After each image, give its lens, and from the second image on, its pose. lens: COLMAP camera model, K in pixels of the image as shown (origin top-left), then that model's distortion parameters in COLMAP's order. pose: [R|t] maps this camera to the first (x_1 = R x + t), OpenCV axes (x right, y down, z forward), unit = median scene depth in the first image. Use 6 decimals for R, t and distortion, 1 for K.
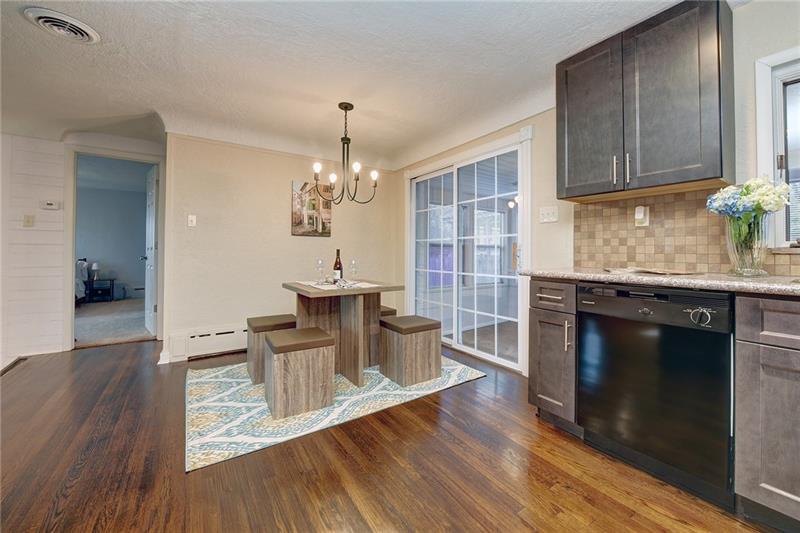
lens RADIAL K [[326.6, 0, 395.2], [0, 326.6, 251.5], [0, 0, 1]] dist [-0.009843, -0.000849]
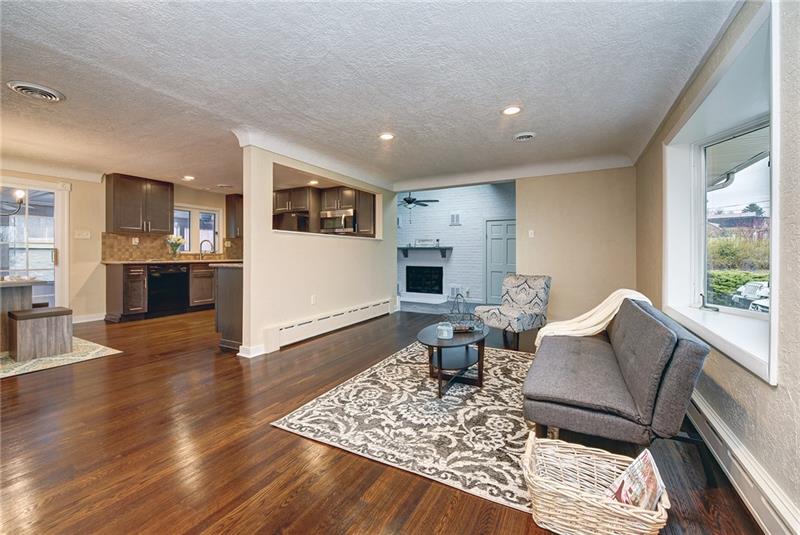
lens RADIAL K [[326.6, 0, 400.5], [0, 326.6, 254.4], [0, 0, 1]] dist [-0.009843, -0.000849]
pose [[-0.420323, -0.006653, 0.907350, -2.576418], [-0.007913, 0.999962, 0.003667, -0.022408], [-0.907340, -0.005638, -0.420360, 0.123532]]
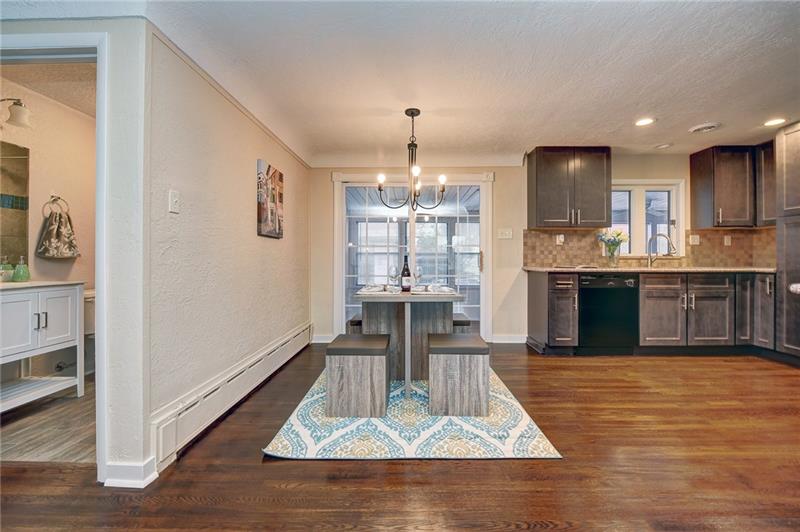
lens RADIAL K [[326.7, 0, 422.5], [0, 326.7, 260.8], [0, 0, 1]] dist [-0.010603, 0.000728]
pose [[0.565197, -0.010434, 0.824890, -1.310447], [-0.000605, 0.999915, 0.013062, -0.005450], [-0.824955, -0.007882, 0.565143, 0.553482]]
